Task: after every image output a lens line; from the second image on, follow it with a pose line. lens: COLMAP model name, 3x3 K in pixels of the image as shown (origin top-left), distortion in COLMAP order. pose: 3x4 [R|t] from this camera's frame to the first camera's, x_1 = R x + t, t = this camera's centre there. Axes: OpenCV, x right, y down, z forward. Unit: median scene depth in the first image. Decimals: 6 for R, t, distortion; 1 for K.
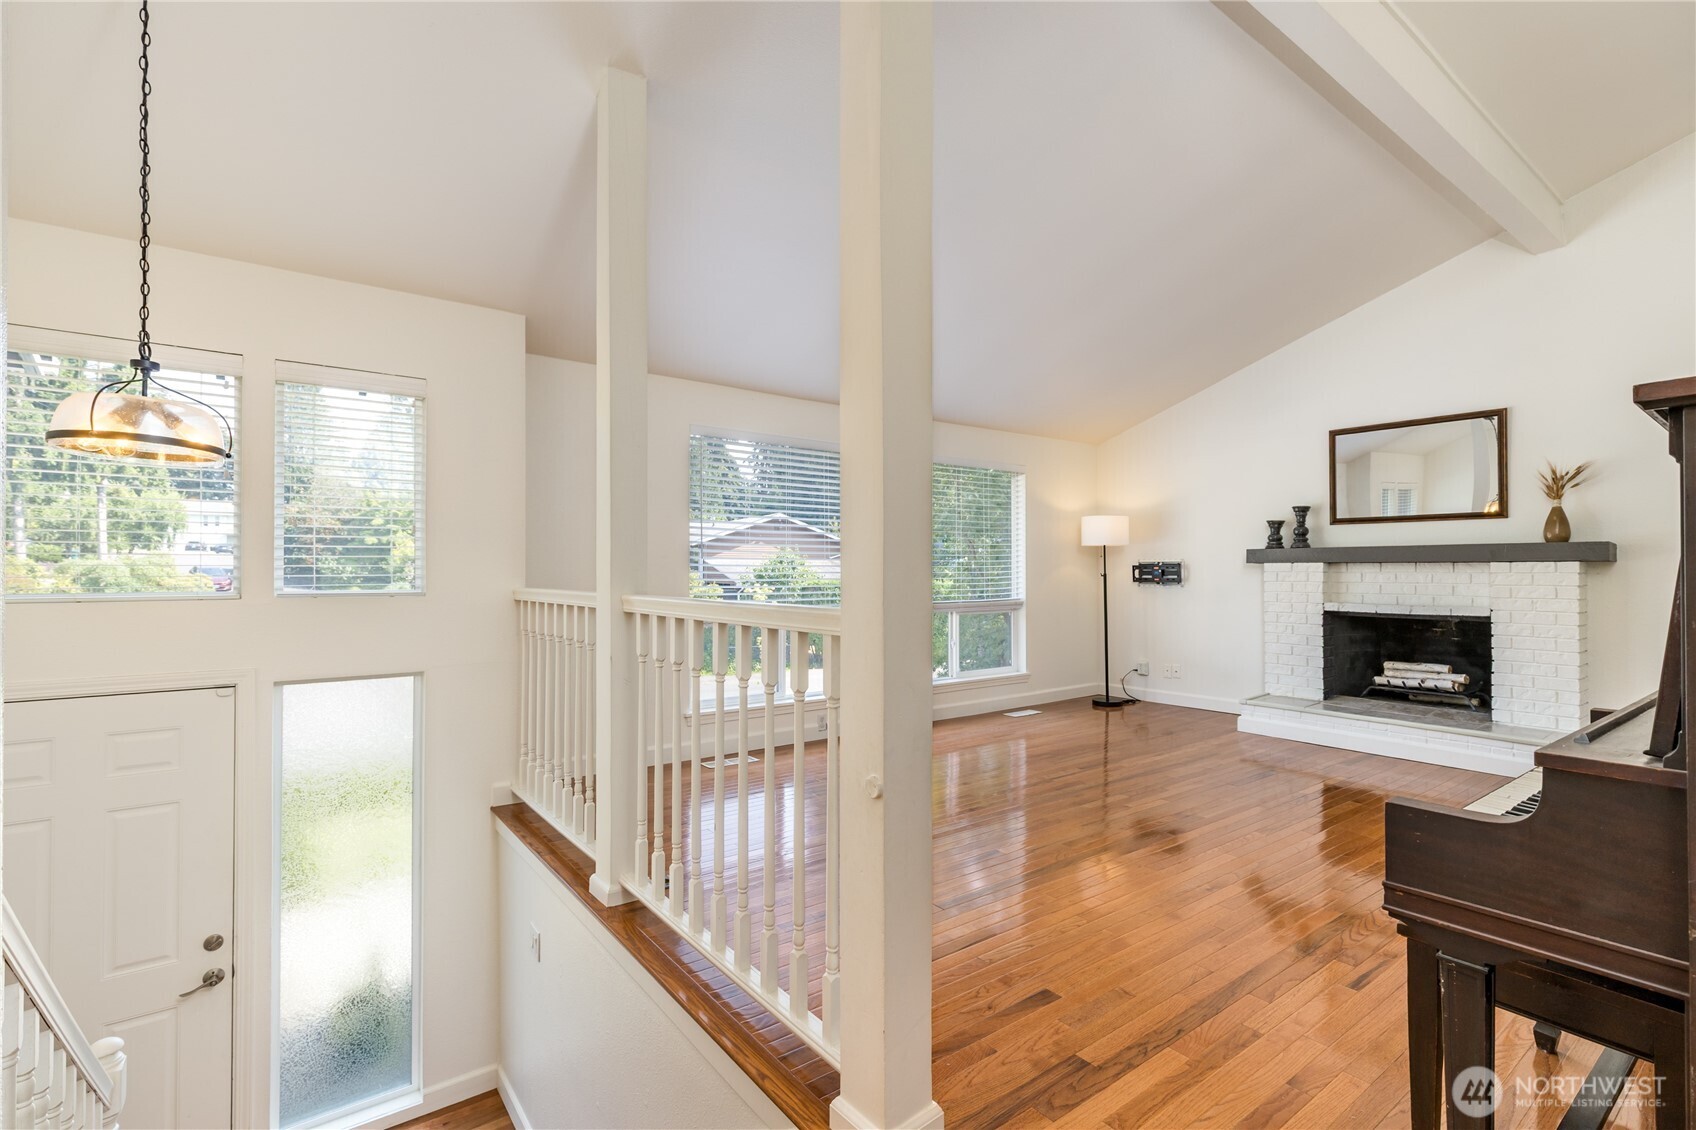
lens RADIAL K [[773.0, 0, 841.5], [0, 773.0, 565.0], [0, 0, 1]] dist [0.001118, -0.000451]
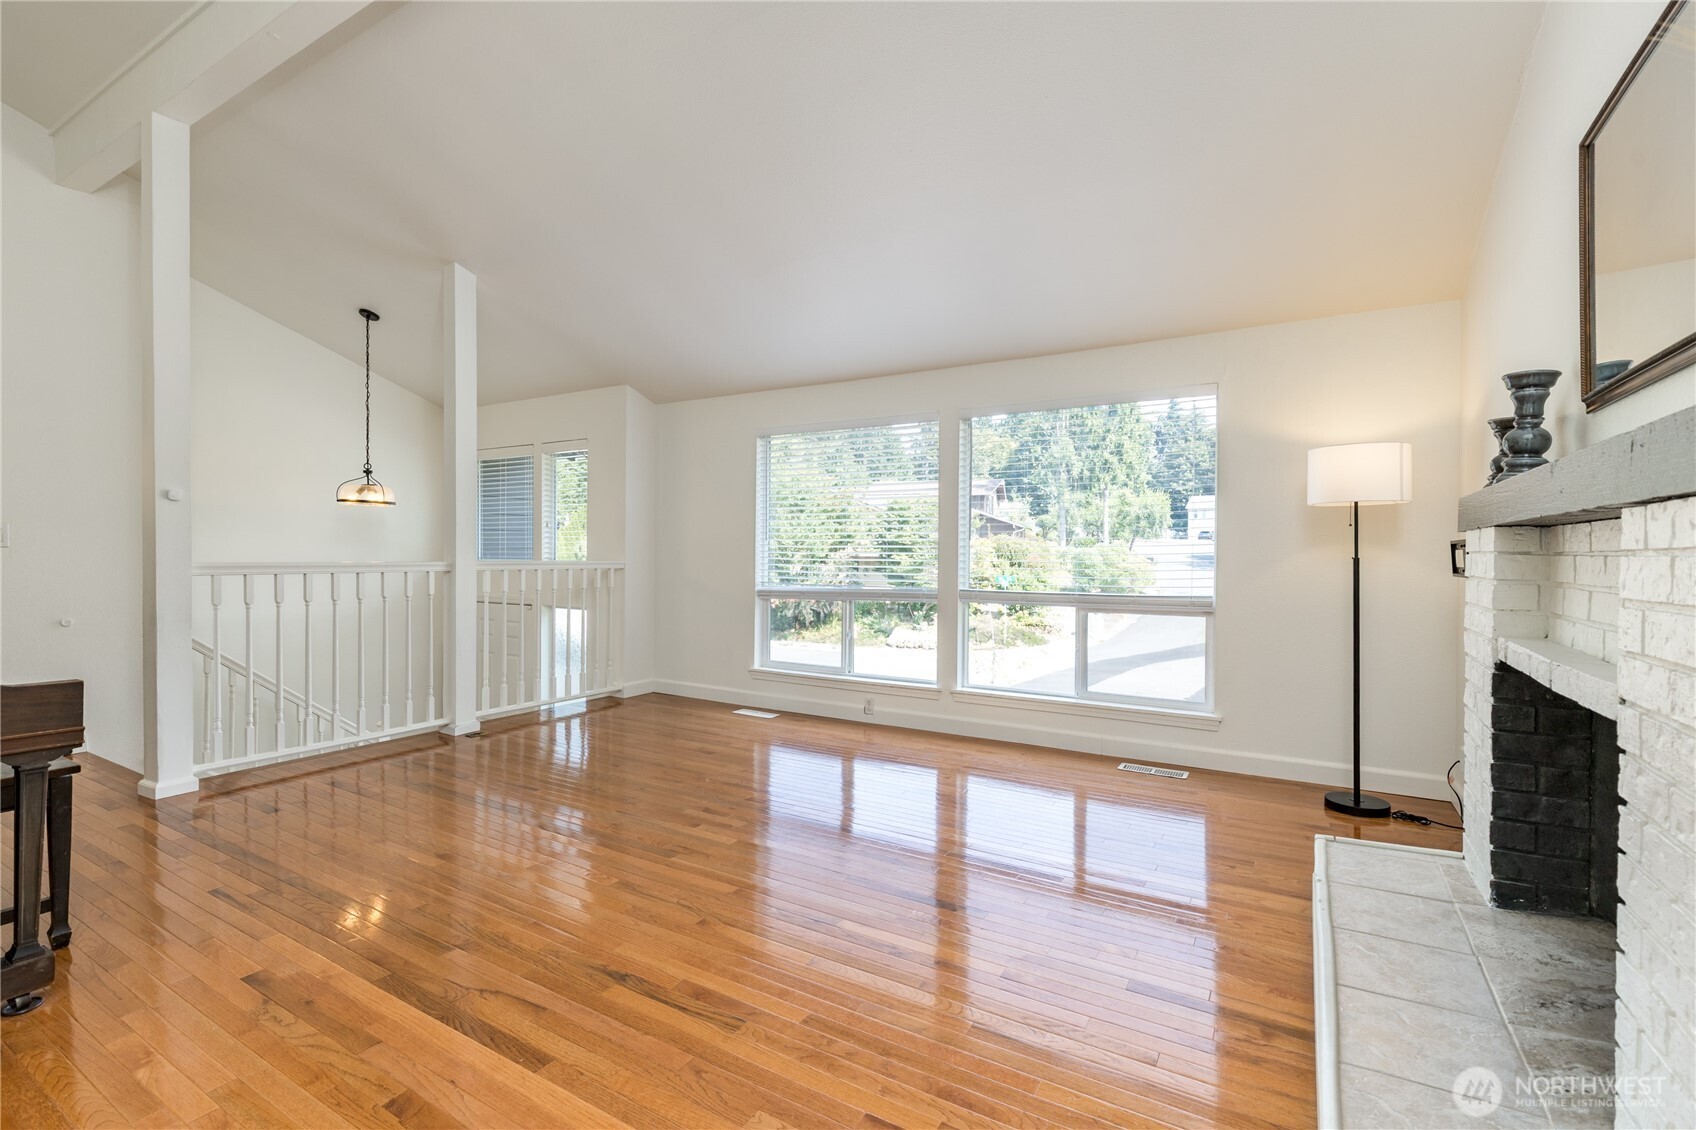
lens RADIAL K [[773.0, 0, 841.5], [0, 773.0, 565.0], [0, 0, 1]] dist [0.001118, -0.000451]
pose [[0.365413, 0.016651, -0.930697, 0.800854], [0.000489, 0.999836, 0.018080, 0.007423], [0.930846, -0.007061, 0.365345, 0.554630]]
